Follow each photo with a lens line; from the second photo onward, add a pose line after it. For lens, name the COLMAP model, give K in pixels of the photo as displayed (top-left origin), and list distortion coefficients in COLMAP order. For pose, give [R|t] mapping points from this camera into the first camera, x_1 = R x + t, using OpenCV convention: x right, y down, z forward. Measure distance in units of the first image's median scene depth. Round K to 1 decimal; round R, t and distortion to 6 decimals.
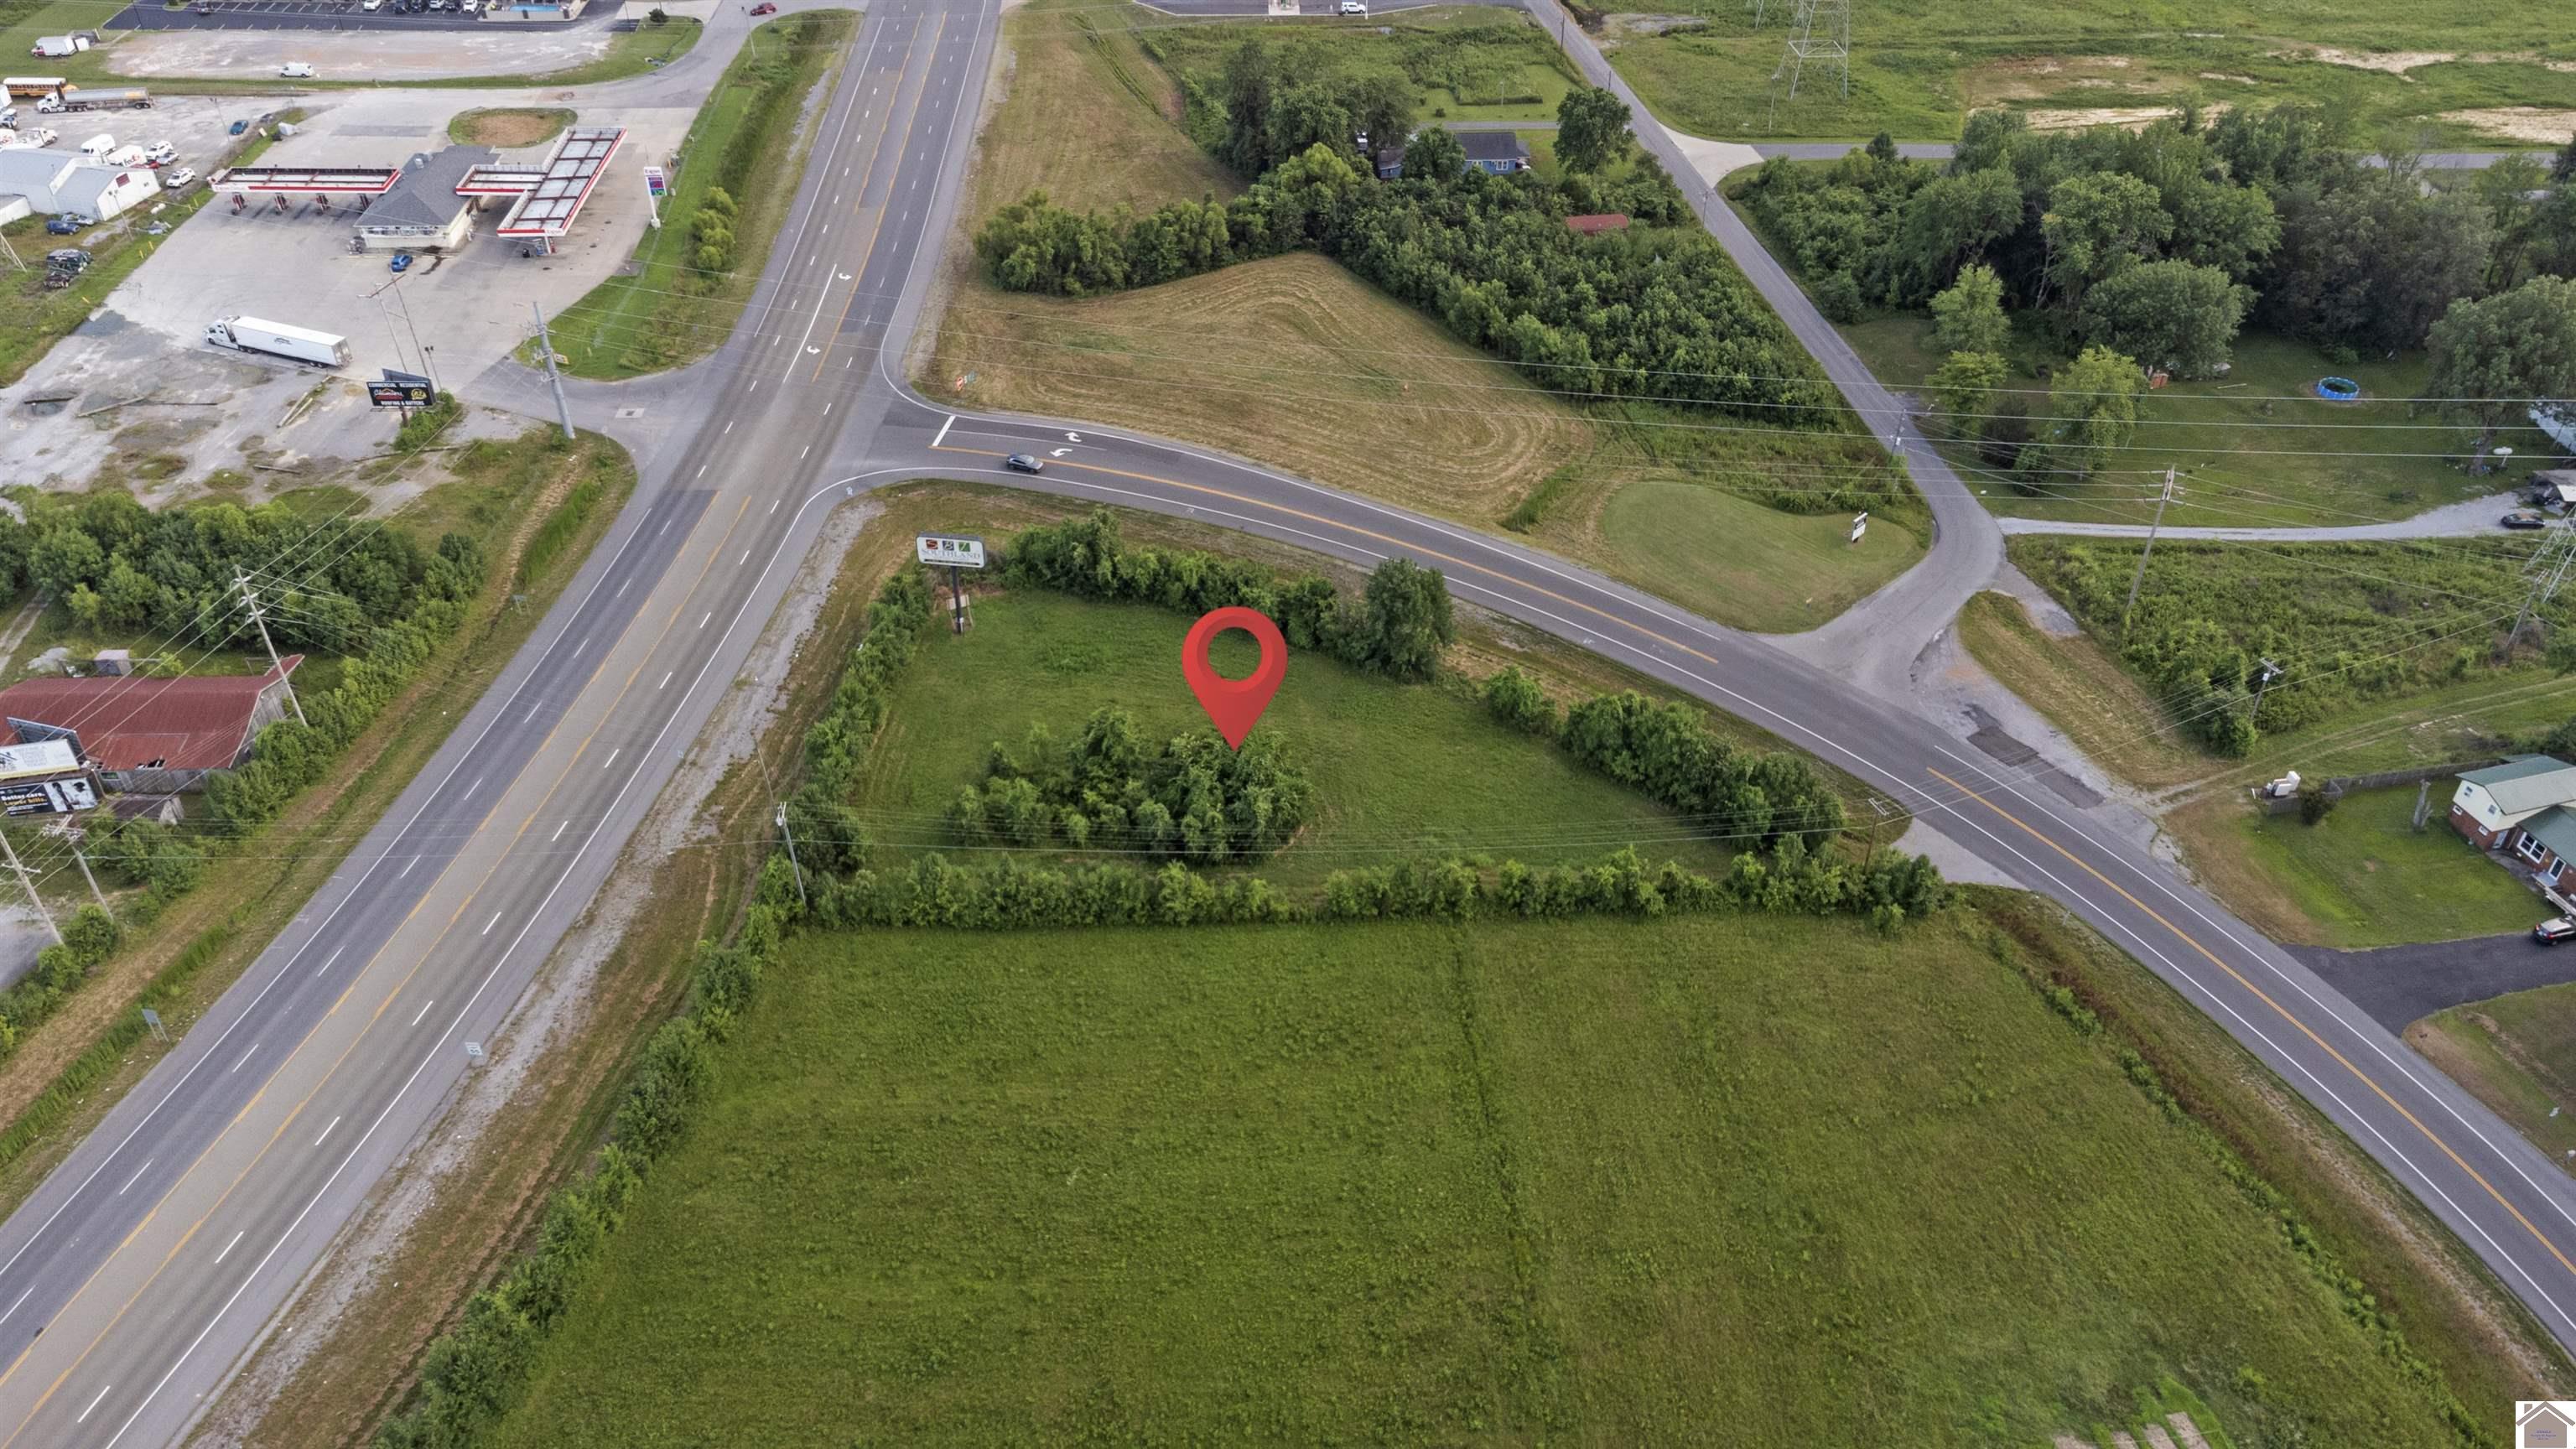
lens RADIAL K [[2033.4, 0, 1288.0], [0, 2033.4, 724.5], [0, 0, 1]] dist [0.039233, 0.014947]
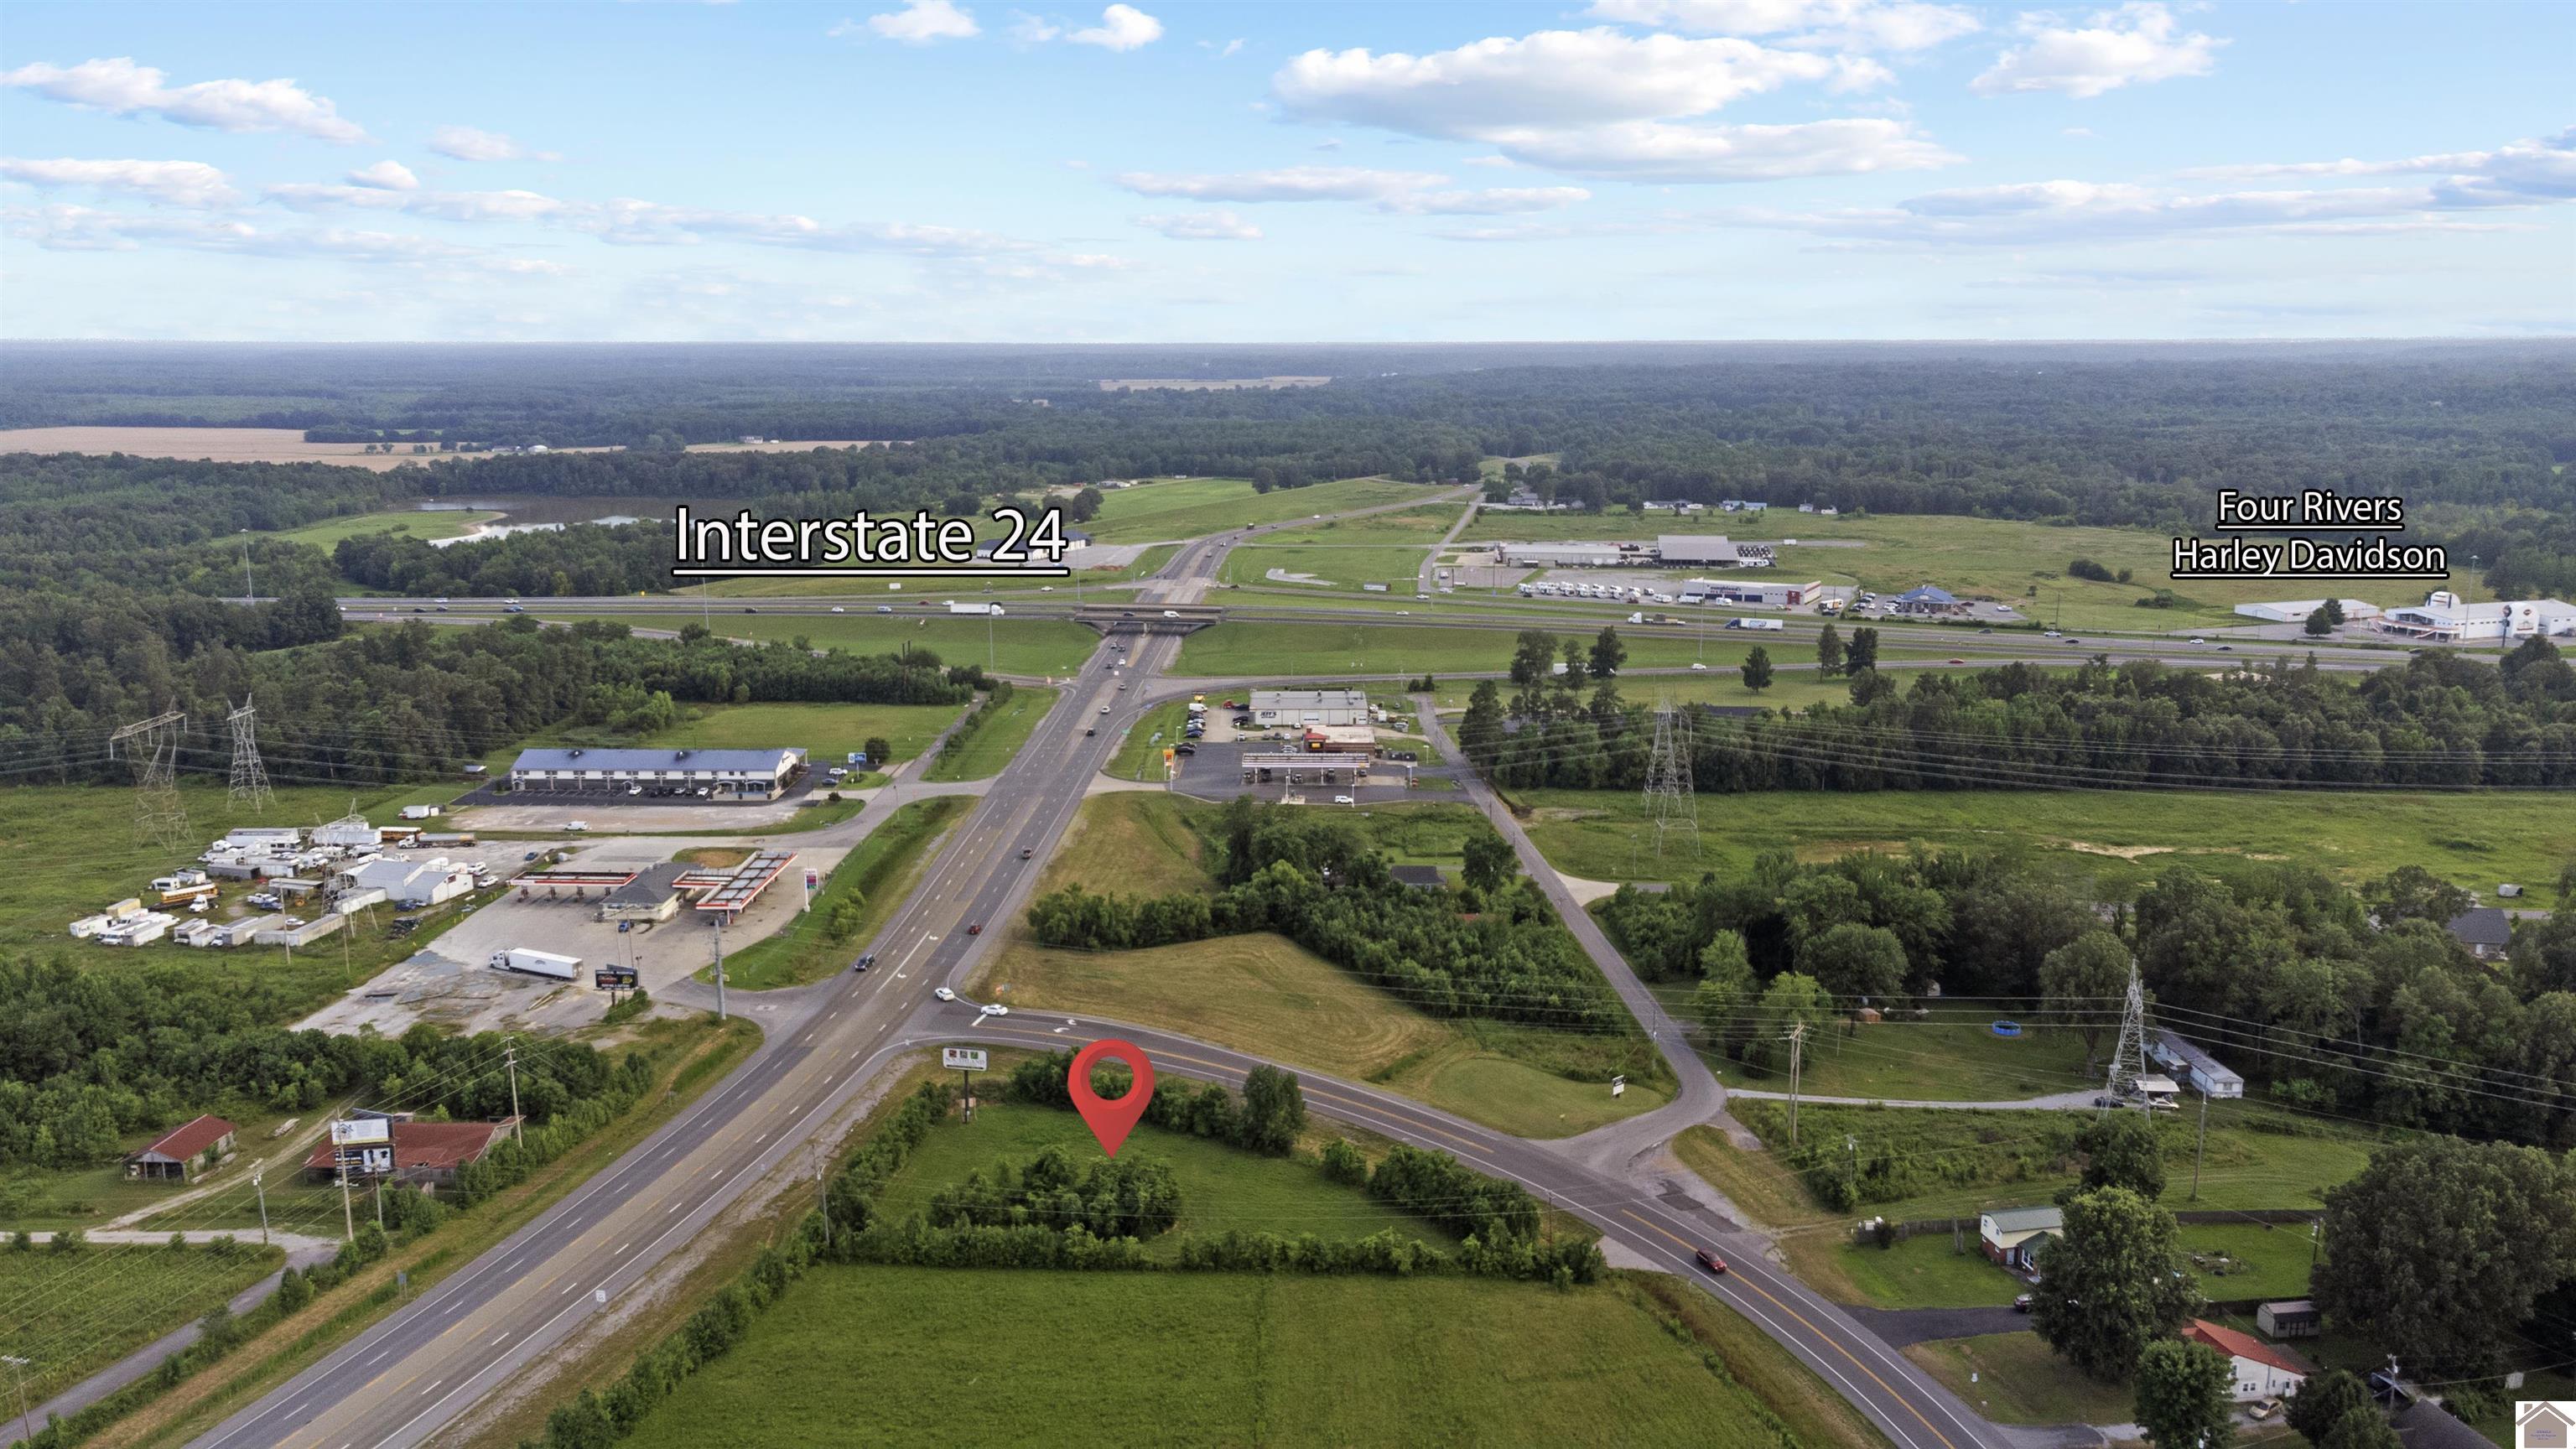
lens RADIAL K [[2047.0, 0, 1288.0], [0, 2047.0, 724.5], [0, 0, 1]] dist [0.059117, -0.135560]
pose [[0.996818, 0.013491, -0.078556, 0.152750], [-0.045656, 0.904512, -0.423997, 0.267431], [0.065335, 0.426235, 0.902250, -0.357190]]
